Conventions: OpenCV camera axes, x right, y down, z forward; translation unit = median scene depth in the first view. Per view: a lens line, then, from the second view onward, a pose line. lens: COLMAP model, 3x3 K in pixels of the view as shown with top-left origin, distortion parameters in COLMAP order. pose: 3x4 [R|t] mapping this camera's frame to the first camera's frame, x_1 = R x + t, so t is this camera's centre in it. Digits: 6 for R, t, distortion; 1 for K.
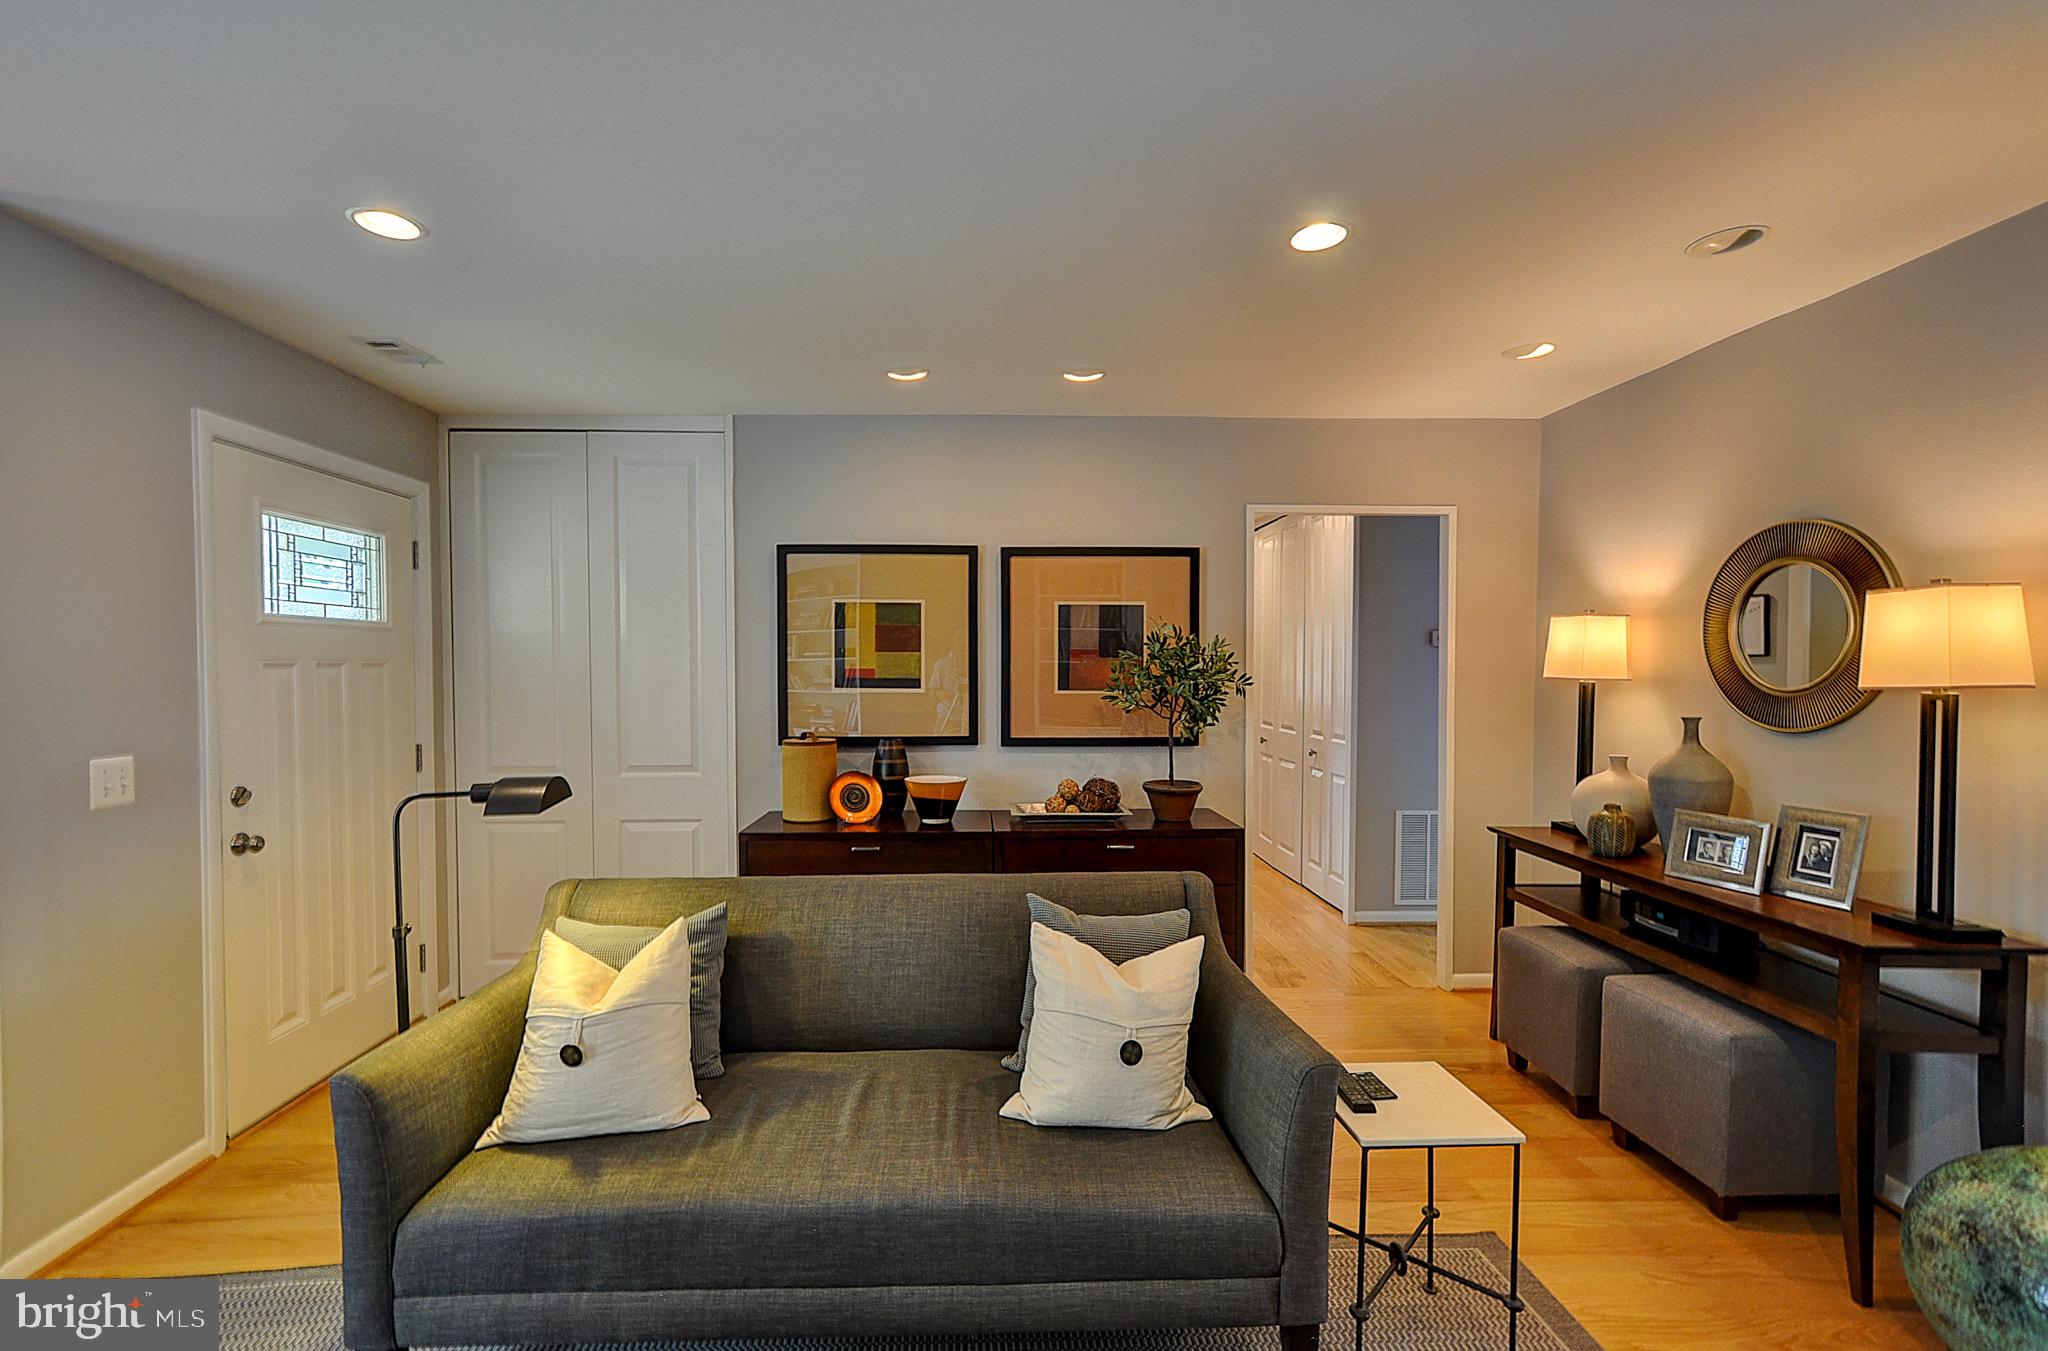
lens RADIAL K [[919.0, 0, 1008.4], [0, 919.0, 668.3], [0, 0, 1]] dist [0.009980, 0.000104]
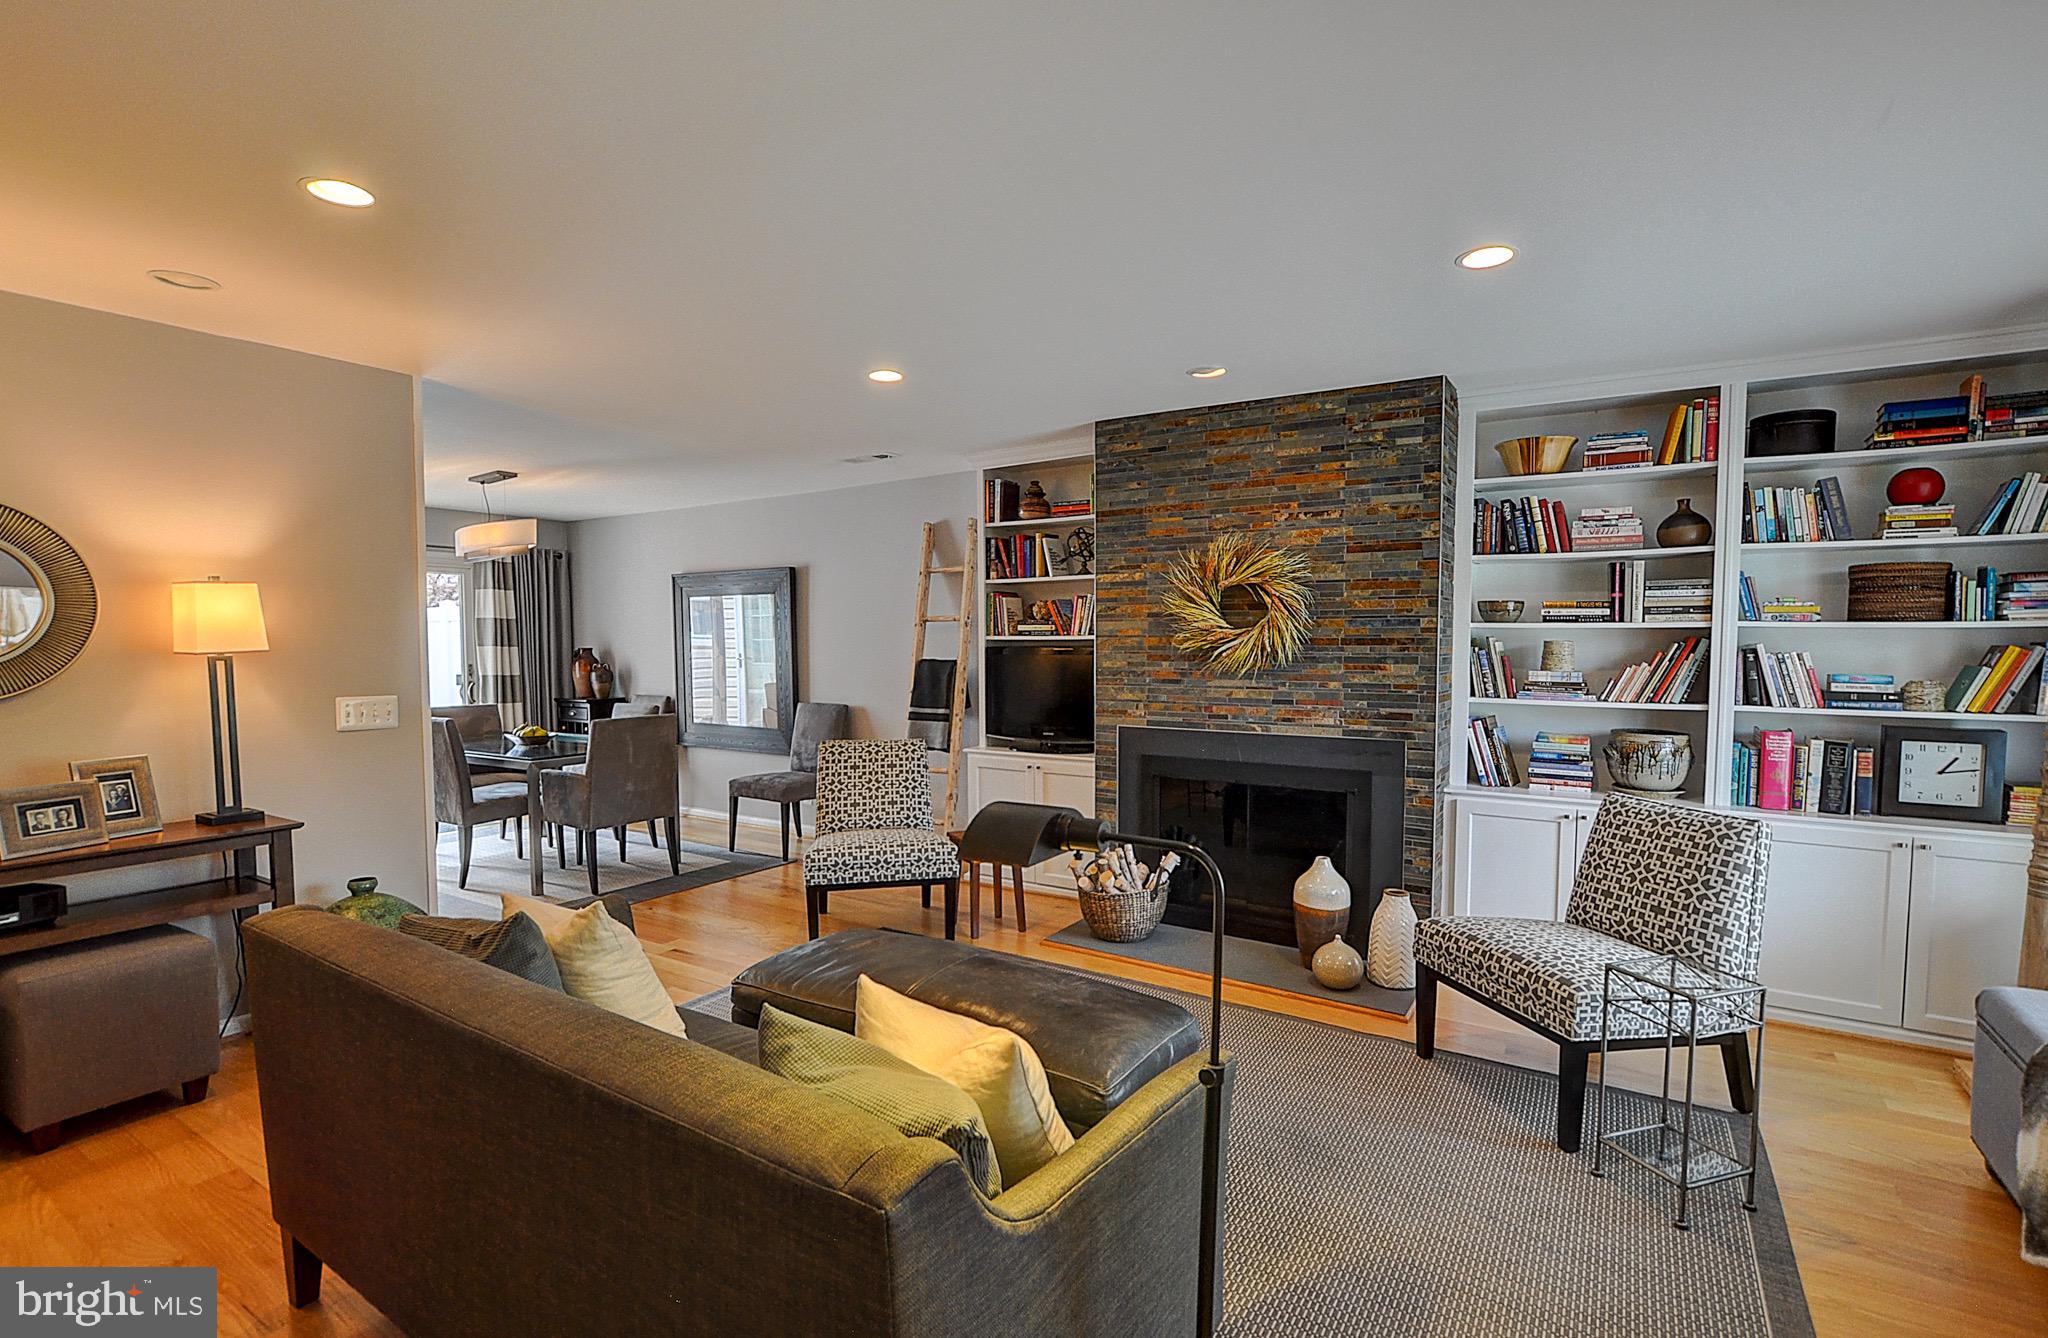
lens RADIAL K [[936.0, 0, 1030.1], [0, 936.0, 686.8], [0, 0, 1]] dist [-0.010554, 0.002229]
pose [[-0.818622, -0.031896, 0.573446, -0.544454], [0.003339, 0.998176, 0.060286, -0.005465], [-0.574323, 0.051266, -0.817022, 0.927446]]
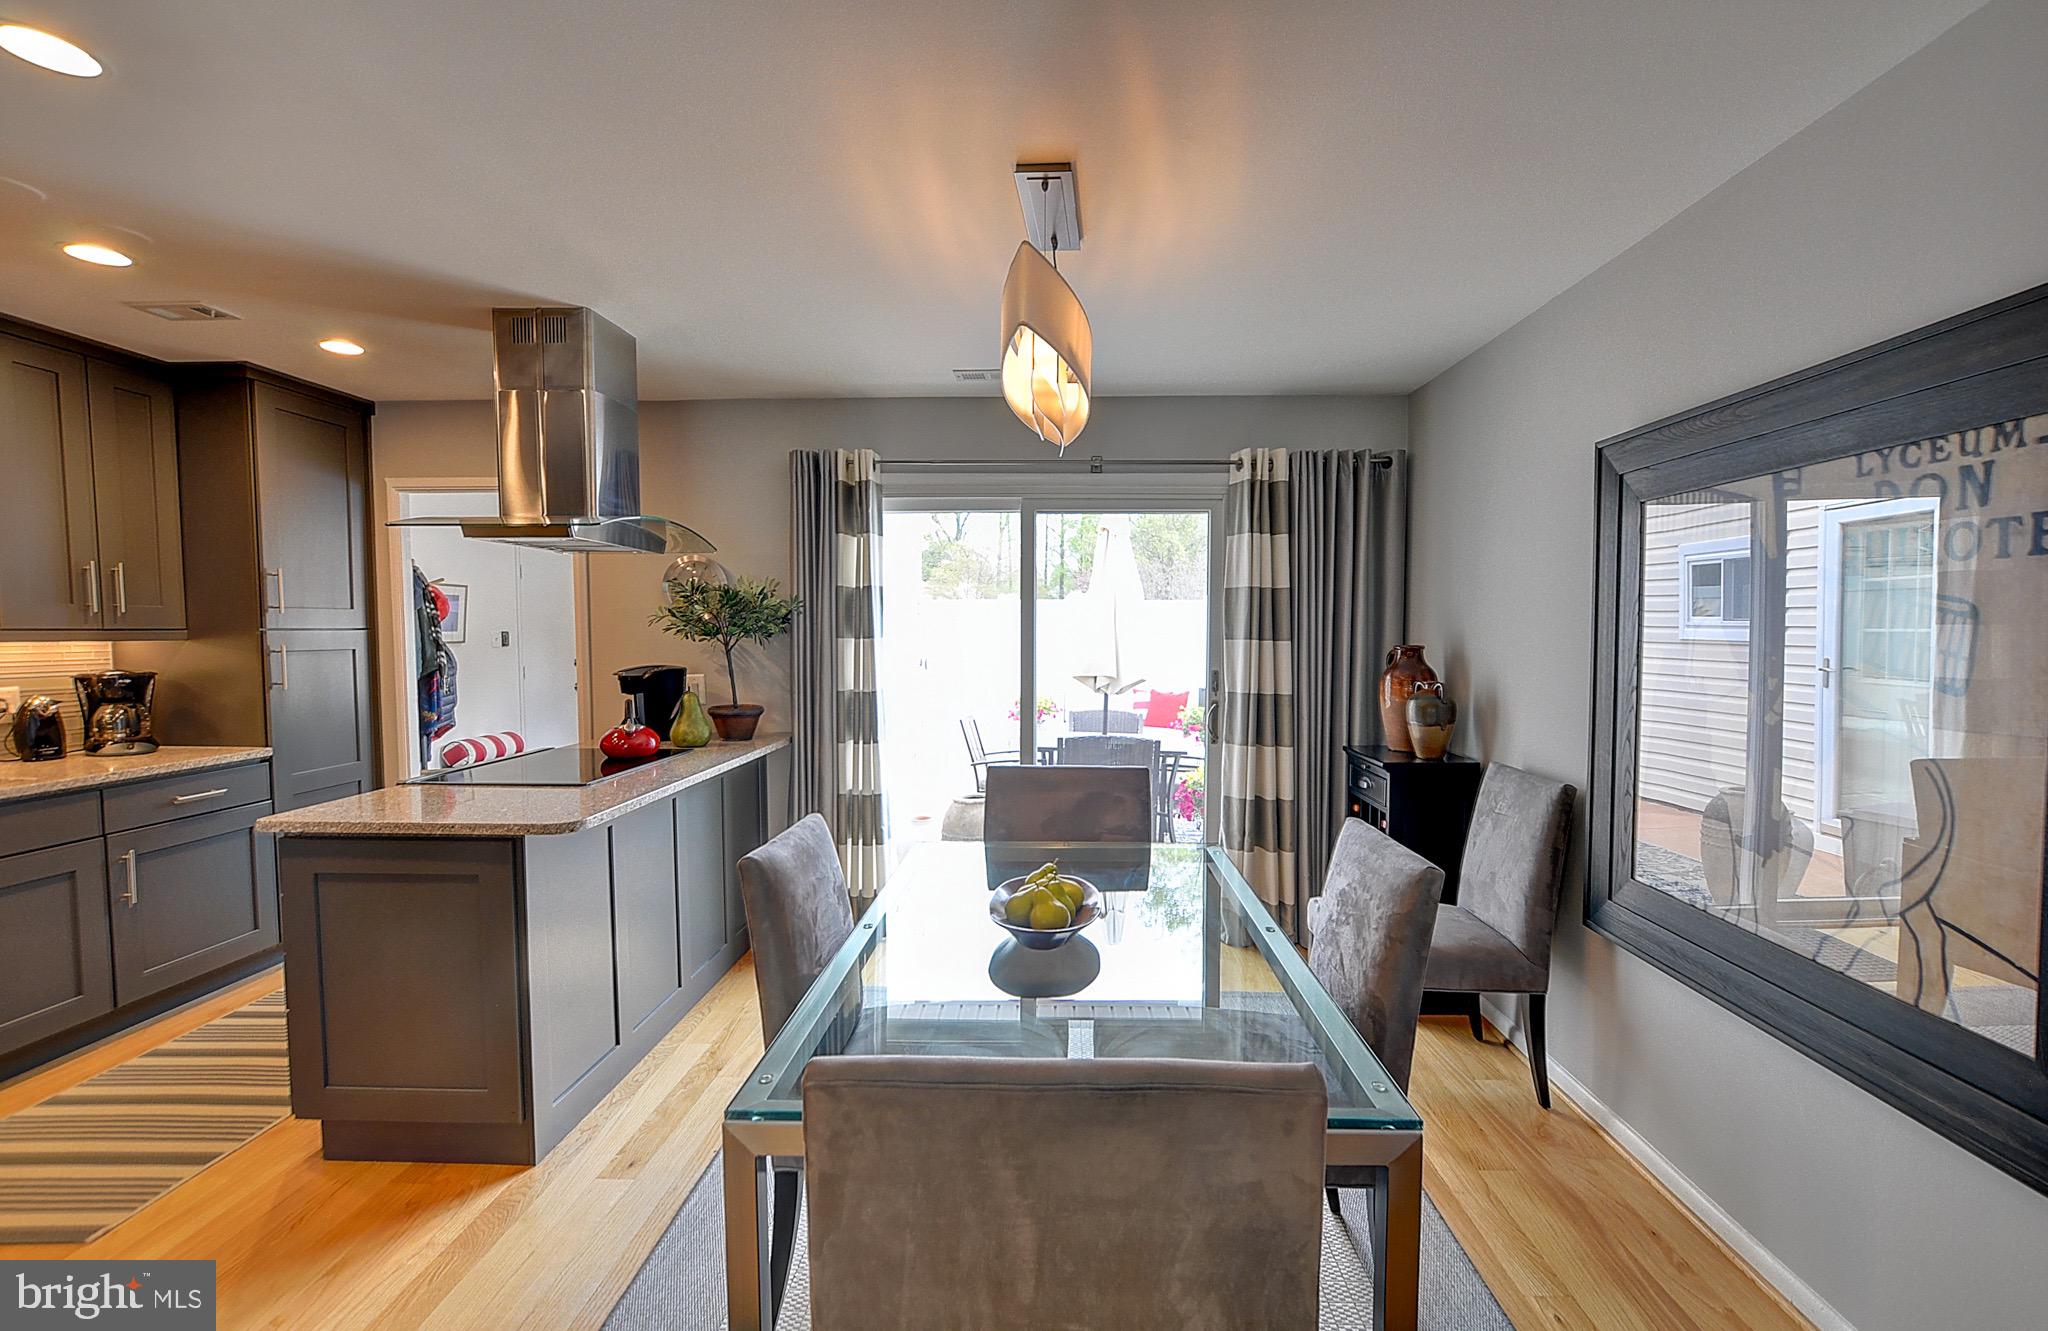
lens RADIAL K [[899.1, 0, 1036.3], [0, 899.1, 677.3], [0, 0, 1]] dist [-0.003876, 0.004445]
pose [[0.066199, -0.059167, 0.996051, 0.625021], [0.008052, 0.998240, 0.058761, 0.005585], [-0.997774, 0.004130, 0.066559, 0.021694]]
